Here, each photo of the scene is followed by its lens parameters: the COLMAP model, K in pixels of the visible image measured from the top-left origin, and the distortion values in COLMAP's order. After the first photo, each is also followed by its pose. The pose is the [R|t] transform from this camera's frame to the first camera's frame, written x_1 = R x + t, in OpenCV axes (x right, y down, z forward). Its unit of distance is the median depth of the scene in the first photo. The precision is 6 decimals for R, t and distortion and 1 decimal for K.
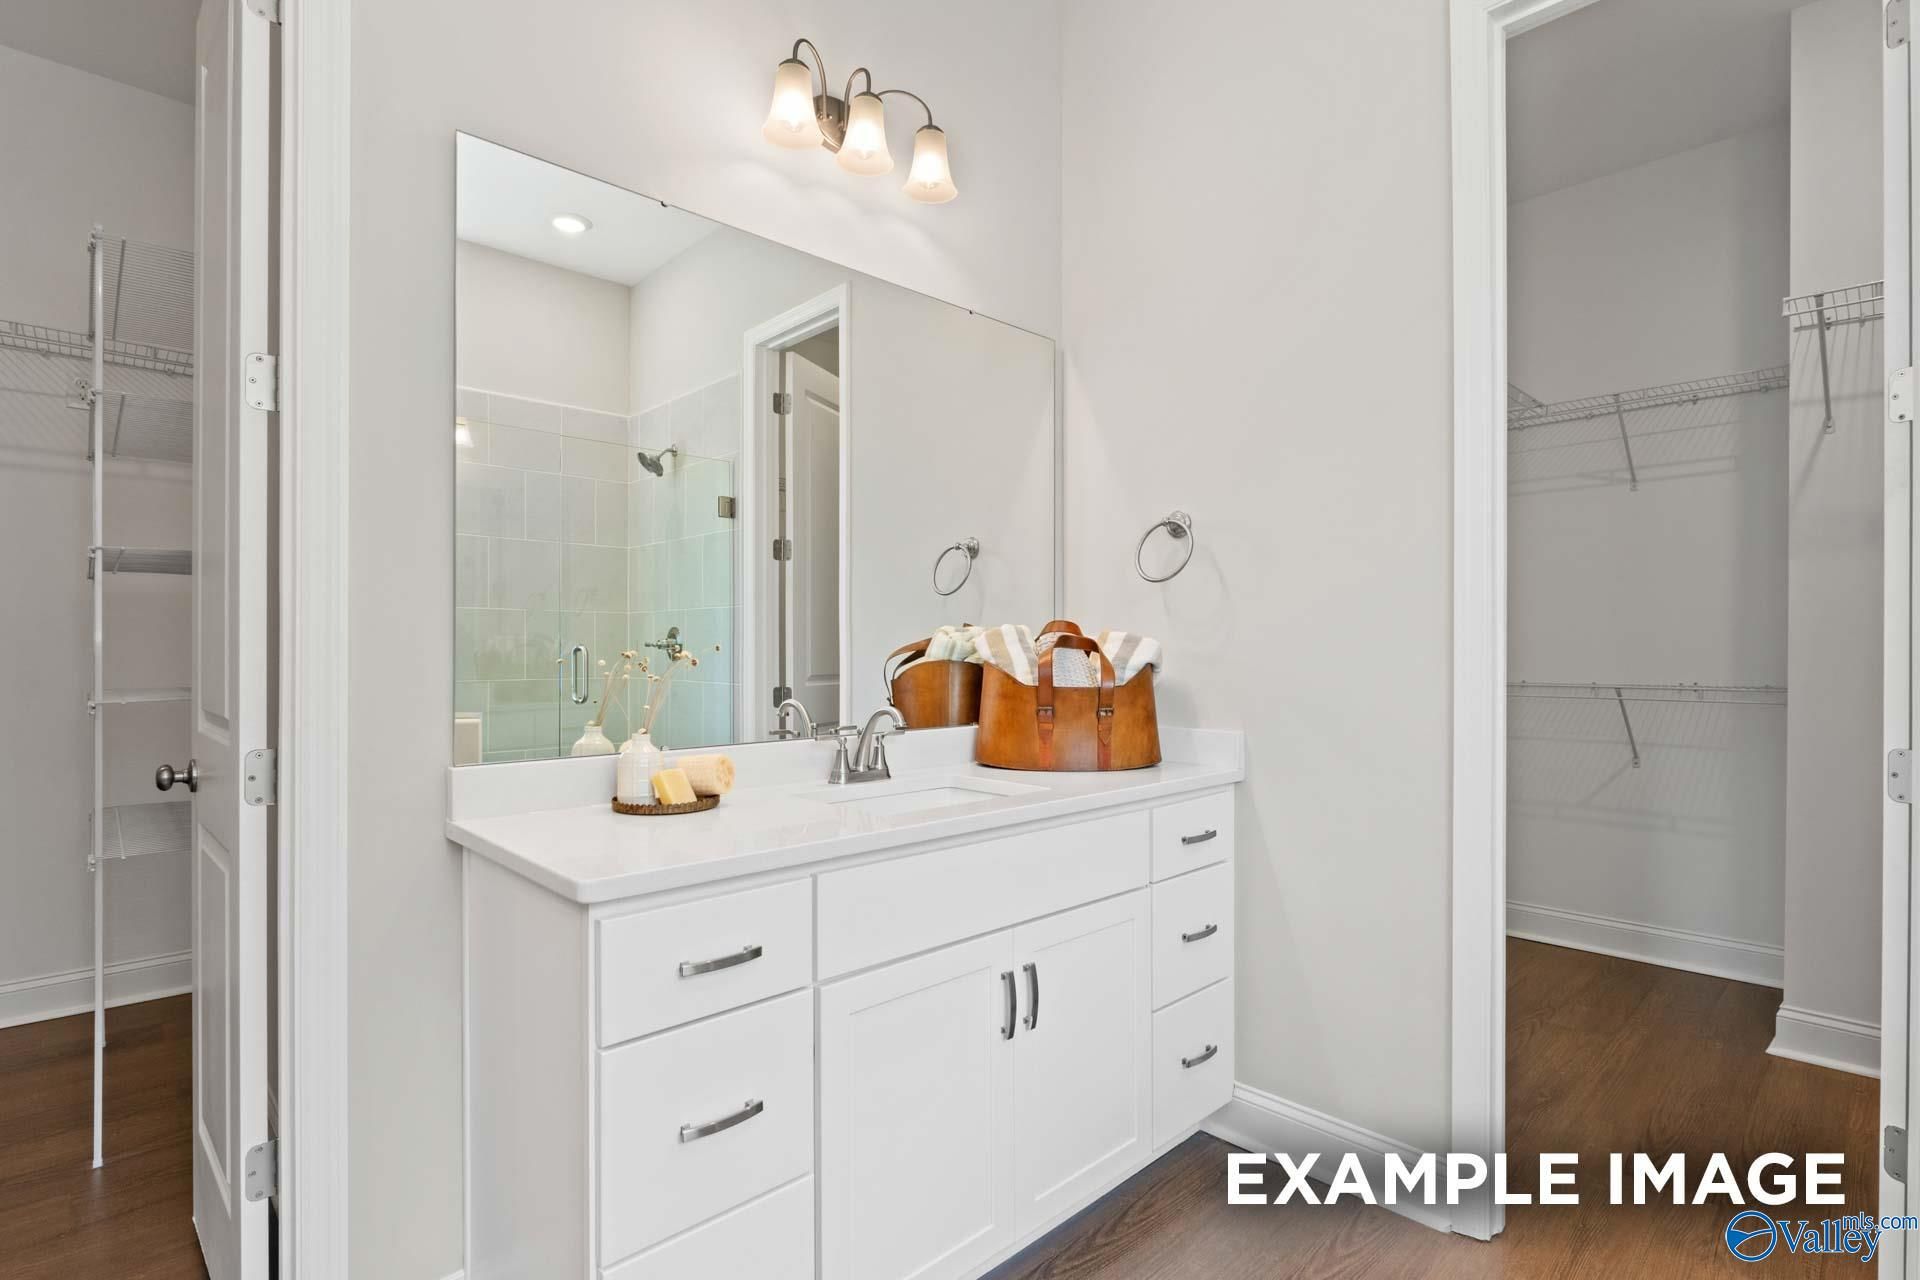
lens RADIAL K [[931.1, 0, 966.4], [0, 931.1, 651.1], [0, 0, 1]] dist [-0.003464, -0.000343]
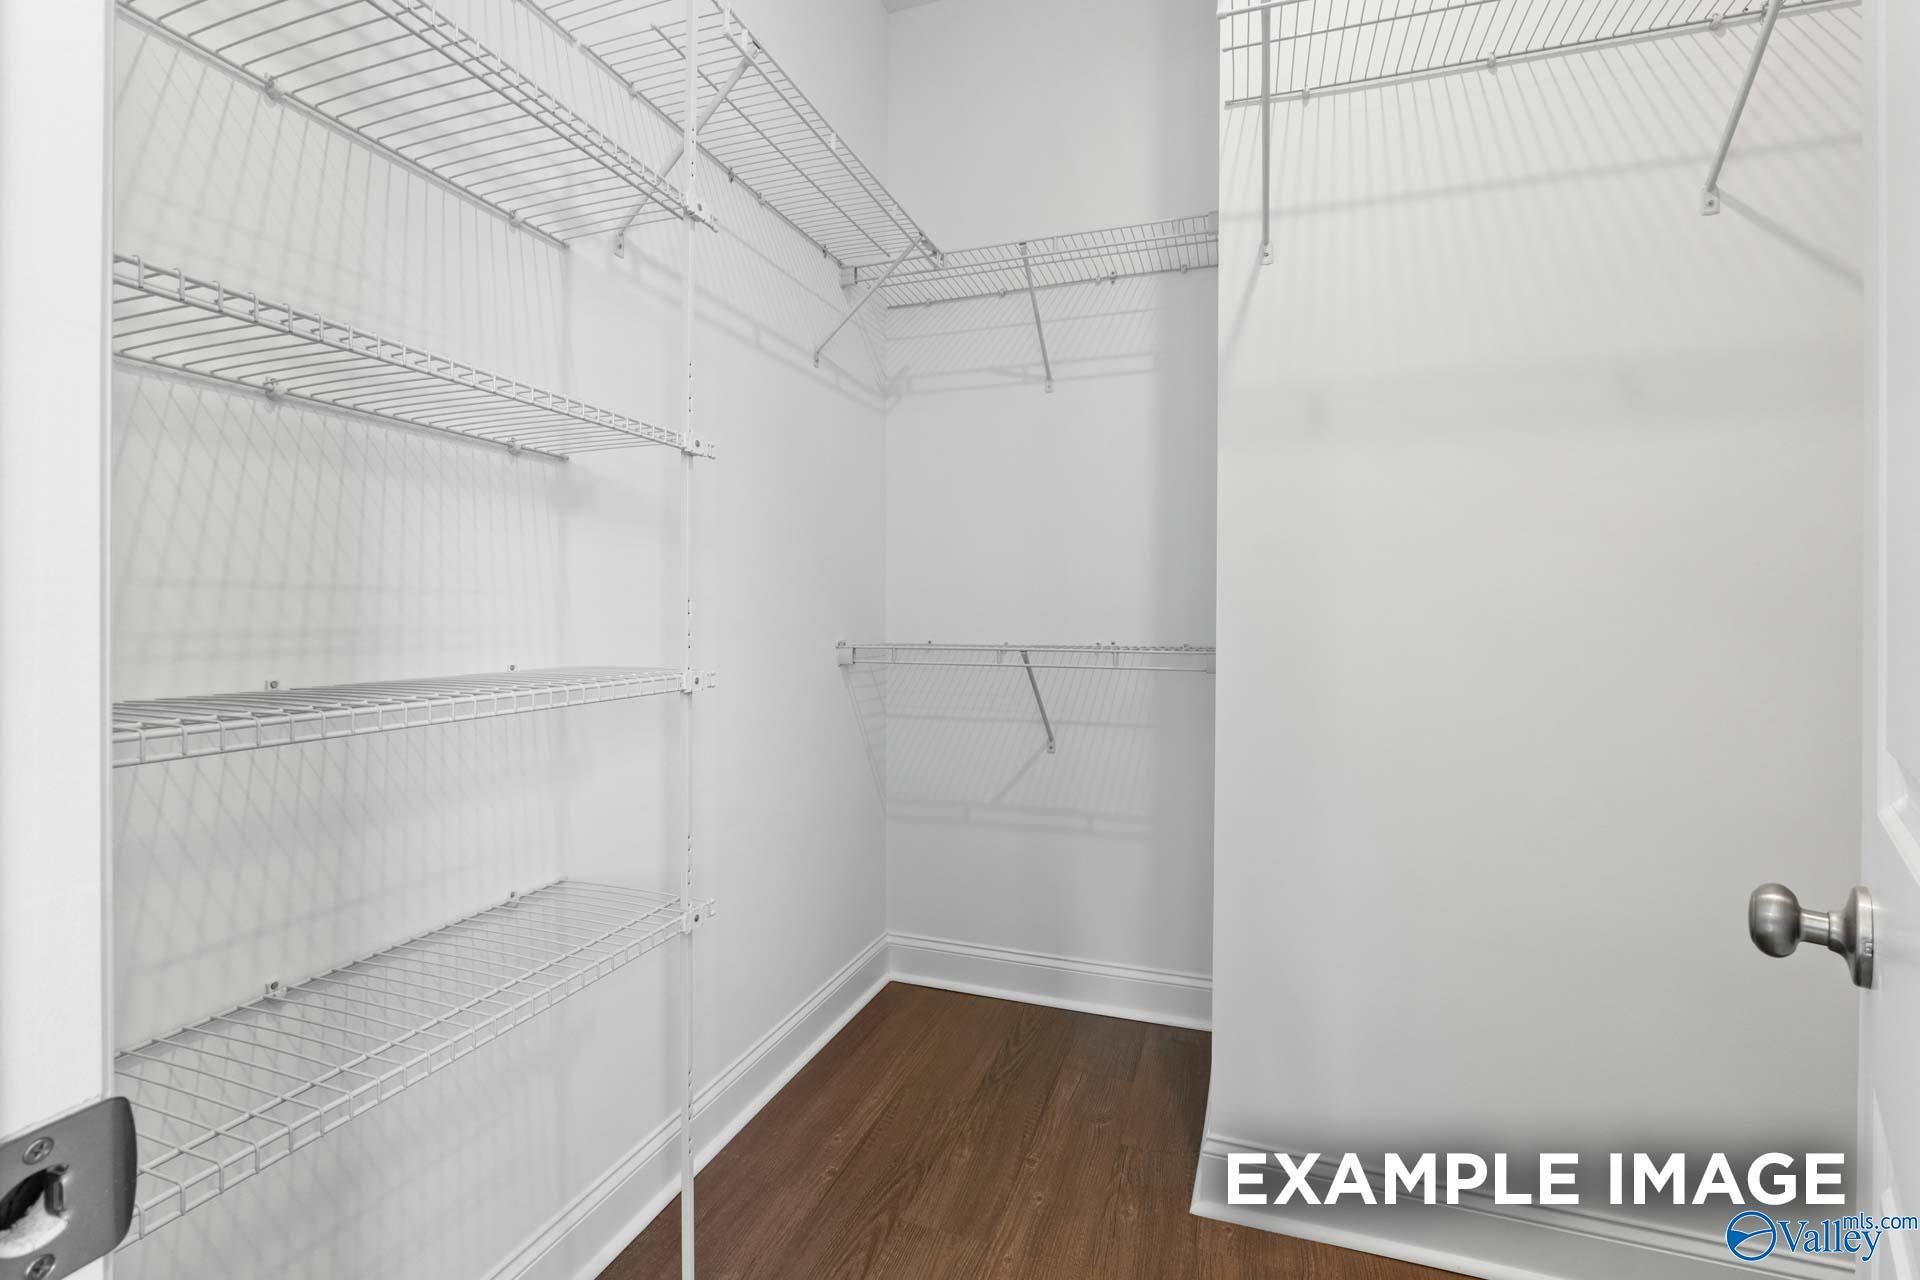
lens RADIAL K [[833.5, 0, 959.7], [0, 833.5, 623.1], [0, 0, 1]] dist [-0.003553, -0.001553]
pose [[0.894466, -0.002579, 0.447128, 0.362456], [-0.000126, 0.999982, 0.006019, 0.014345], [-0.447136, -0.005440, 0.894450, 0.438621]]
